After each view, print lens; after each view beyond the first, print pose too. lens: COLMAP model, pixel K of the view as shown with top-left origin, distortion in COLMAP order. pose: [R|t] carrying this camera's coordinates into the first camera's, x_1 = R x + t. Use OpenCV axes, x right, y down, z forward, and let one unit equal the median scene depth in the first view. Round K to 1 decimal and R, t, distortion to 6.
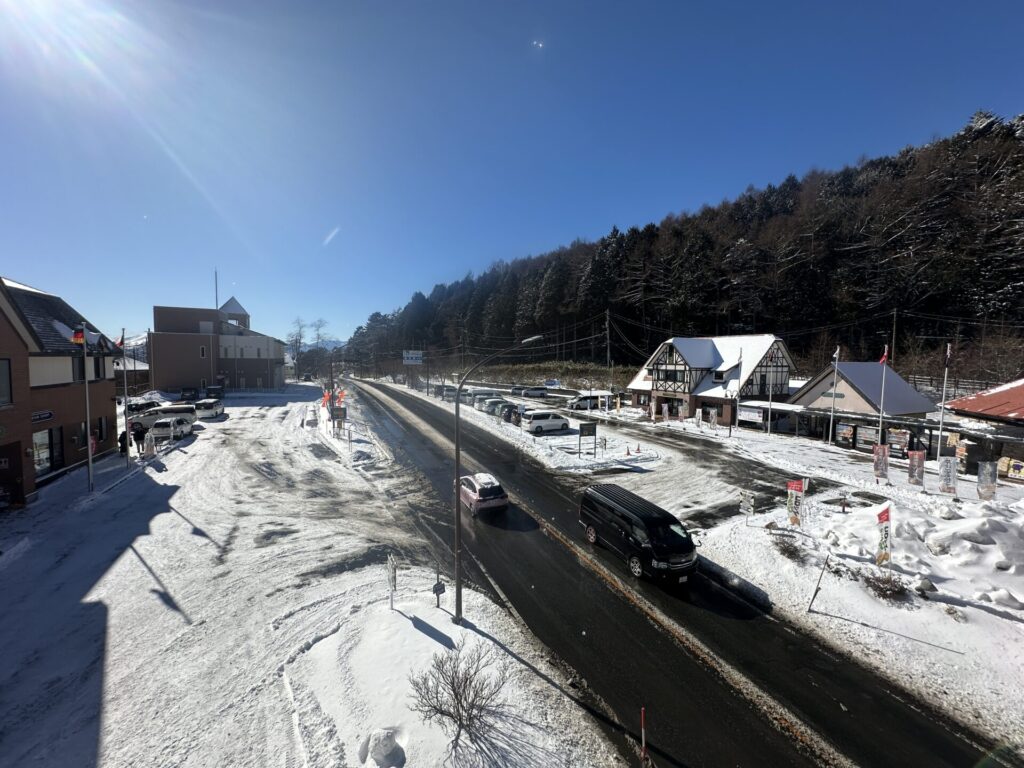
lens RADIAL K [[408.2, 0, 512.0], [0, 408.2, 384.0], [0, 0, 1]] dist [-0.001651, 0.000098]
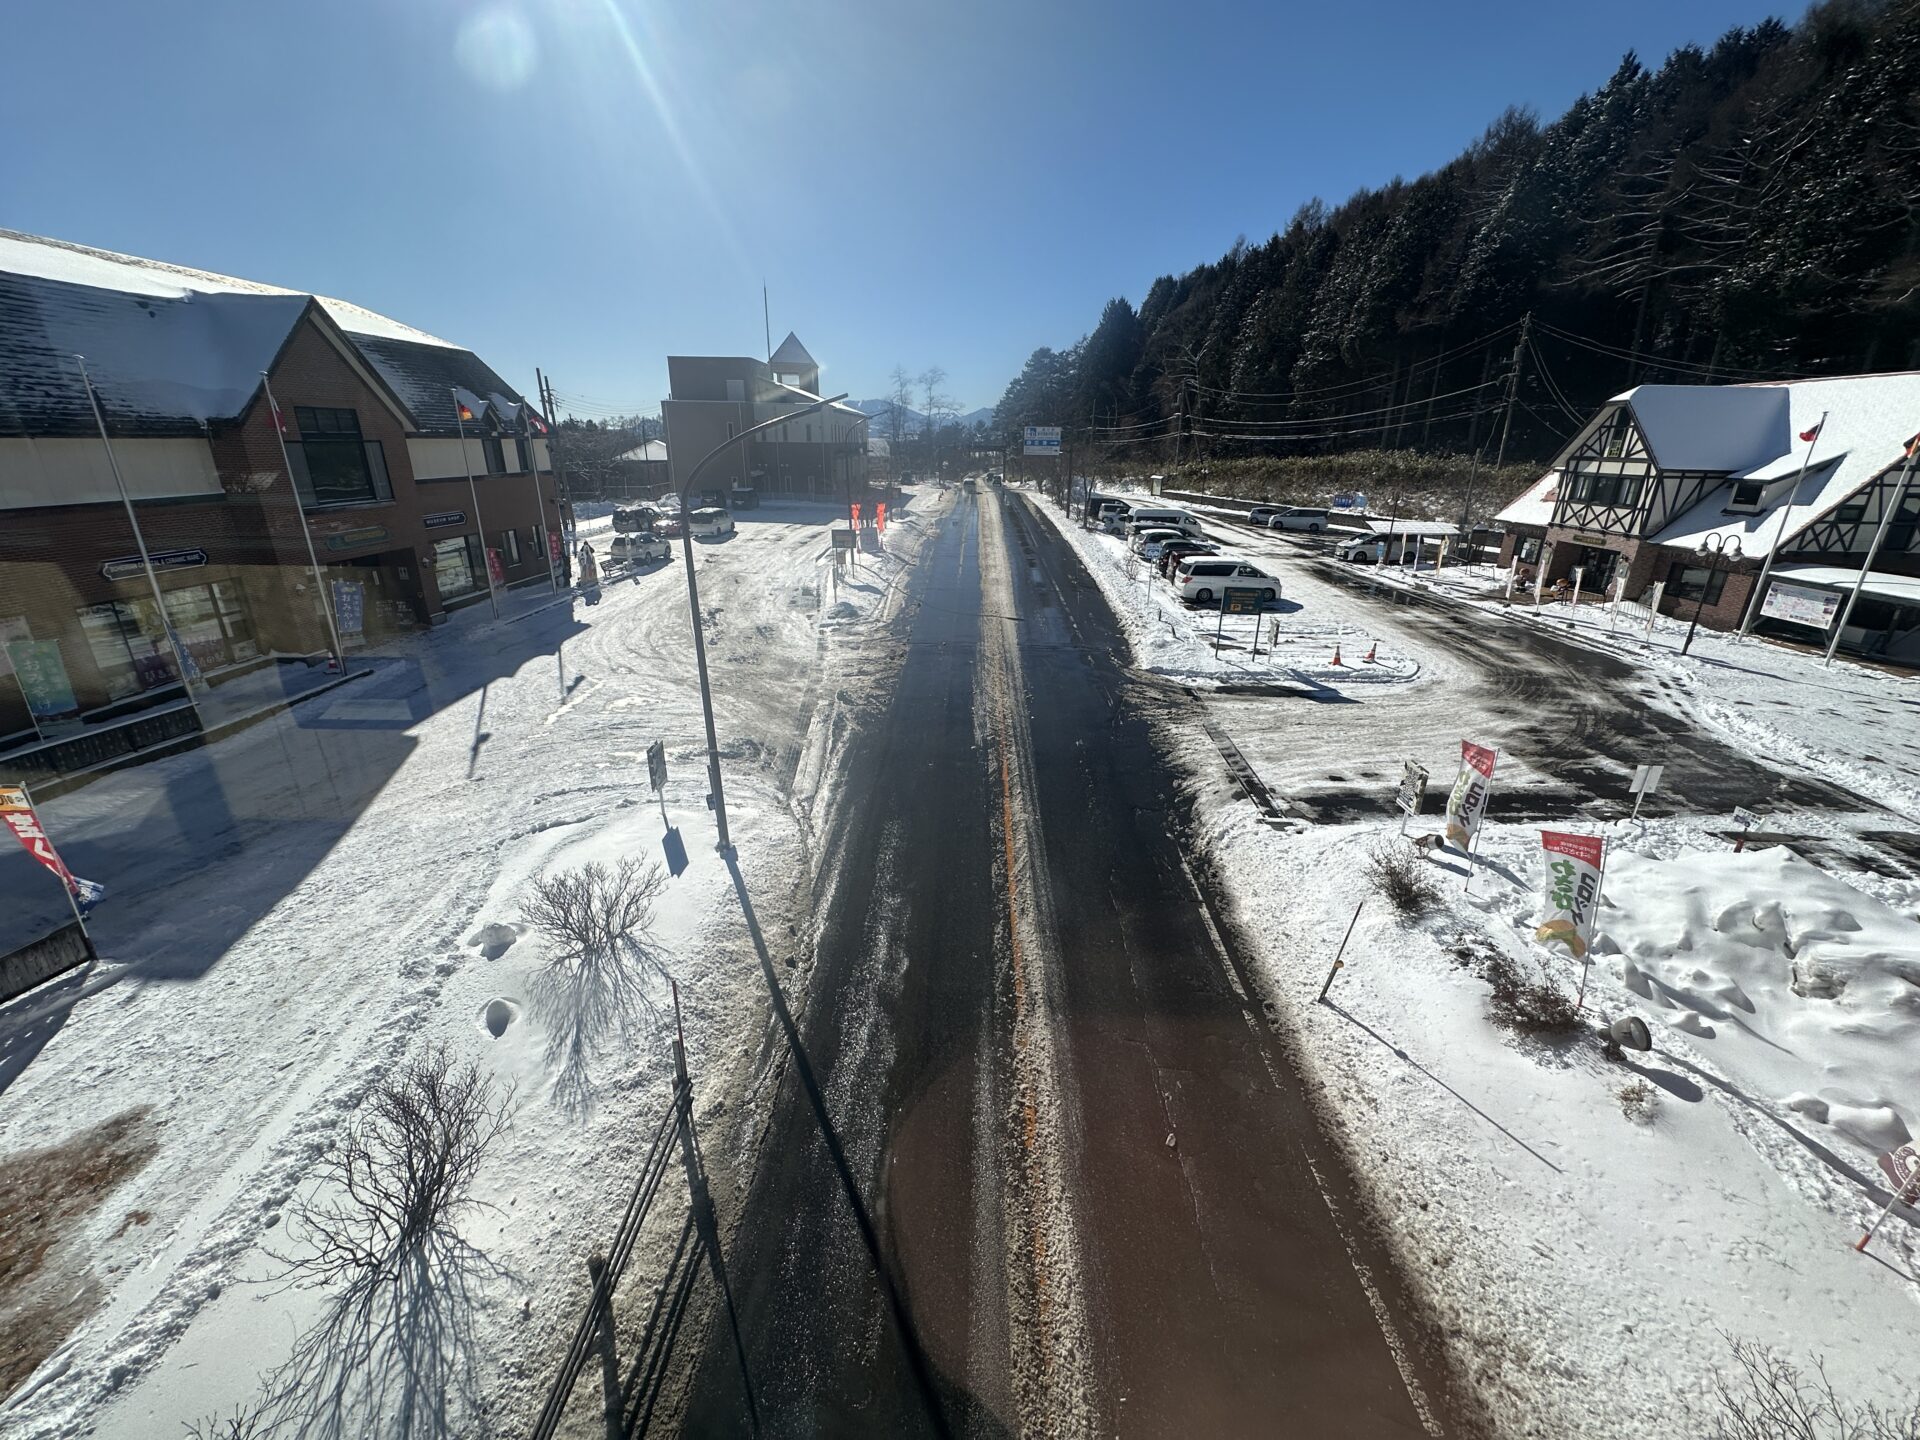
lens RADIAL K [[765.4, 0, 960.0], [0, 765.4, 720.0], [0, 0, 1]] dist [-0.001651, 0.000098]
pose [[0.894556, 0.153795, -0.419662, 0.187522], [-0.030131, 0.957550, 0.286689, -0.000756], [0.445938, -0.243815, 0.861216, 0.032602]]
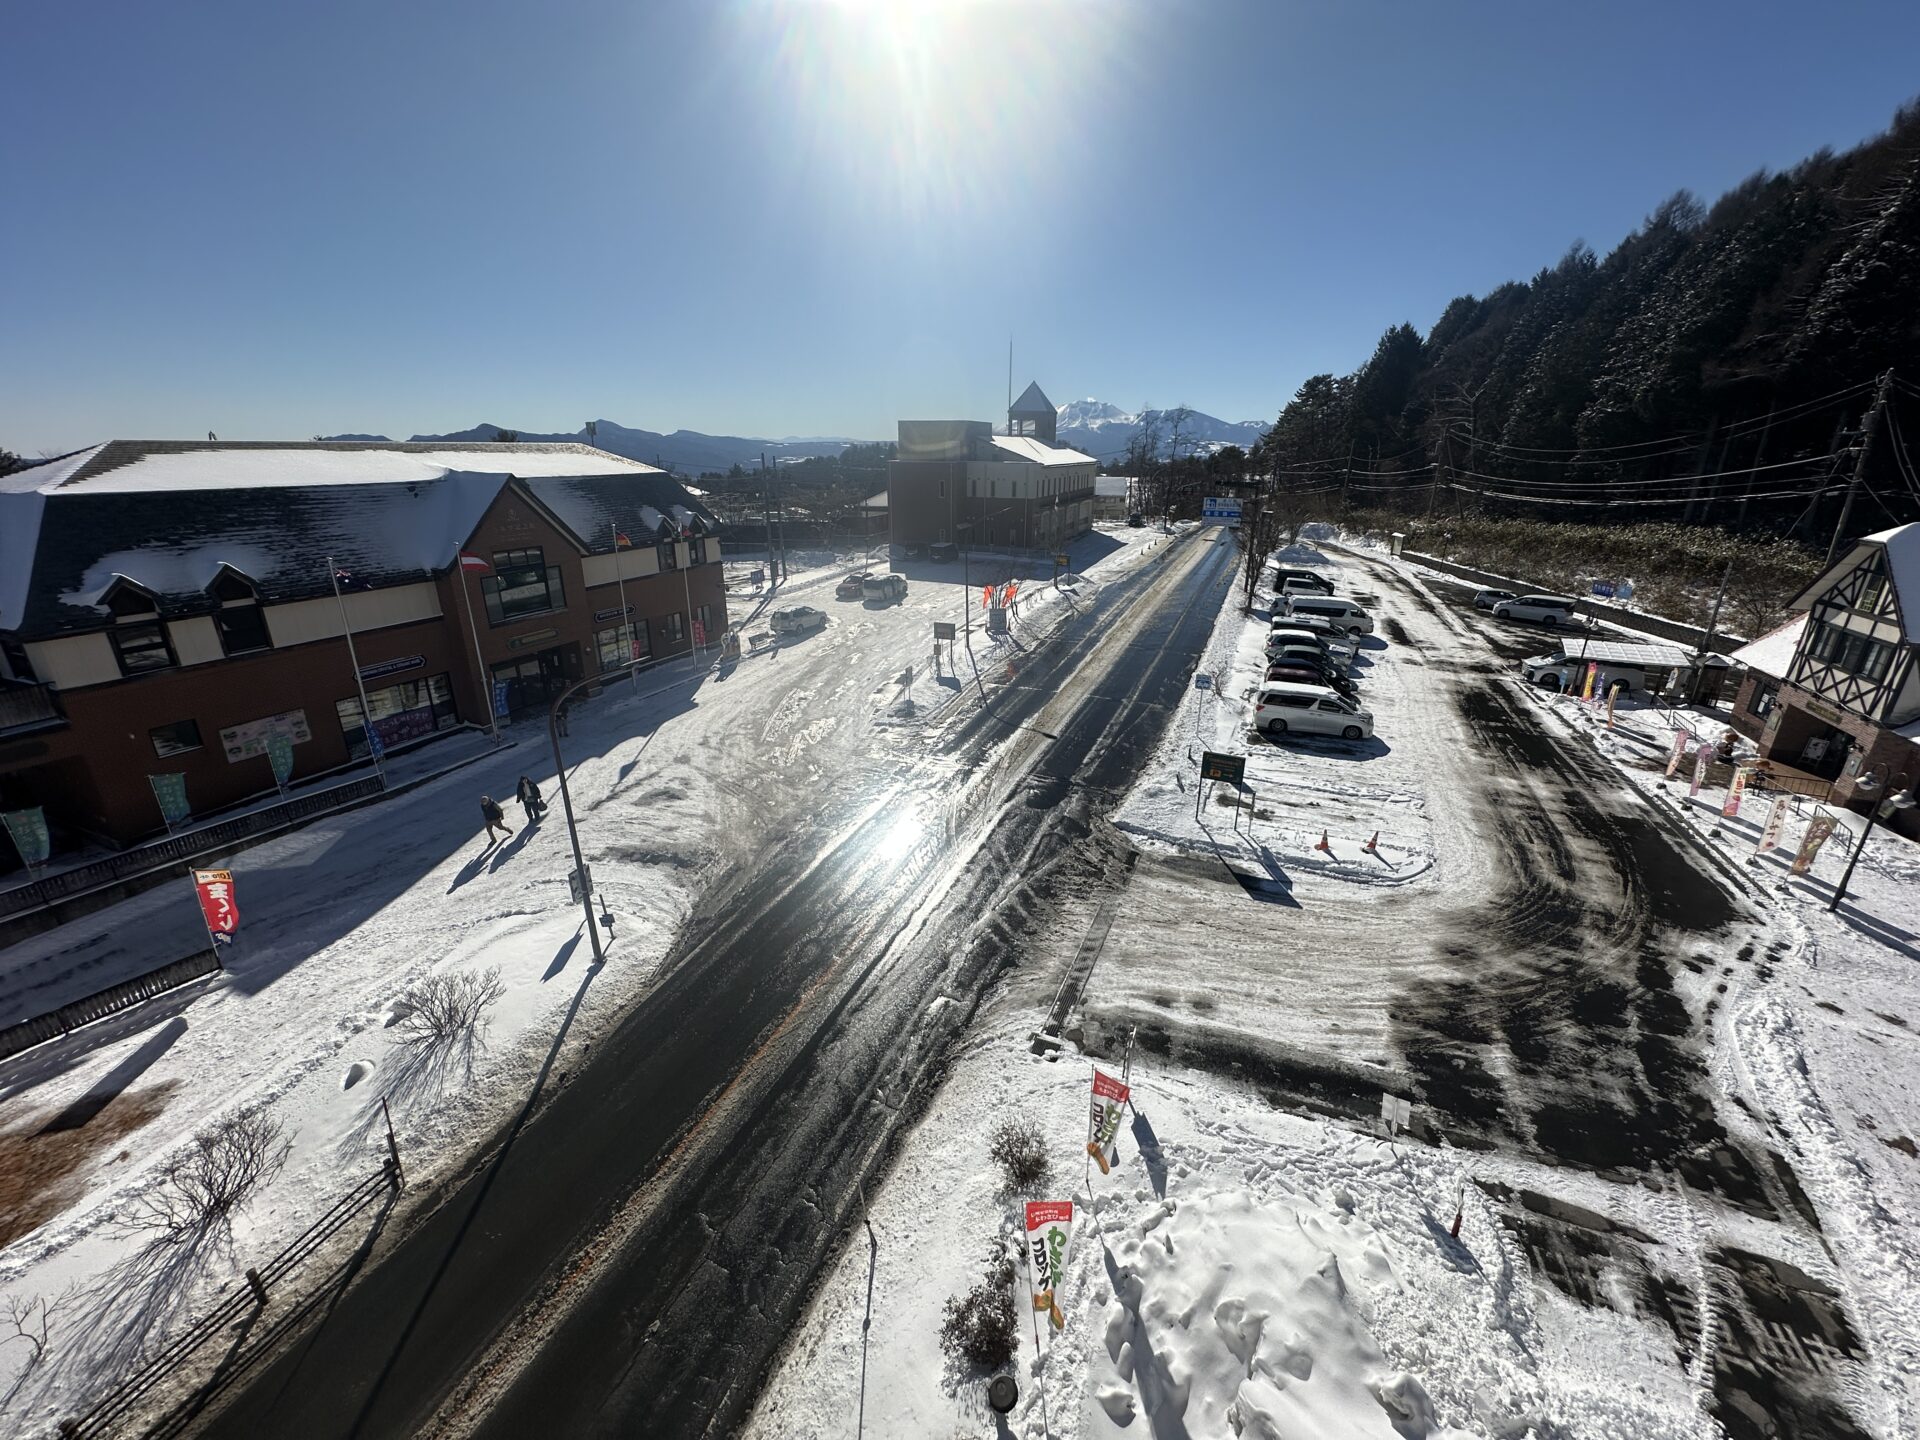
lens RADIAL K [[765.4, 0, 960.0], [0, 765.4, 720.0], [0, 0, 1]] dist [-0.001651, 0.000098]
pose [[0.676340, 0.241008, -0.696046, 0.373629], [-0.043384, 0.956351, 0.288984, -0.114651], [0.735311, -0.165254, 0.657274, 0.146814]]
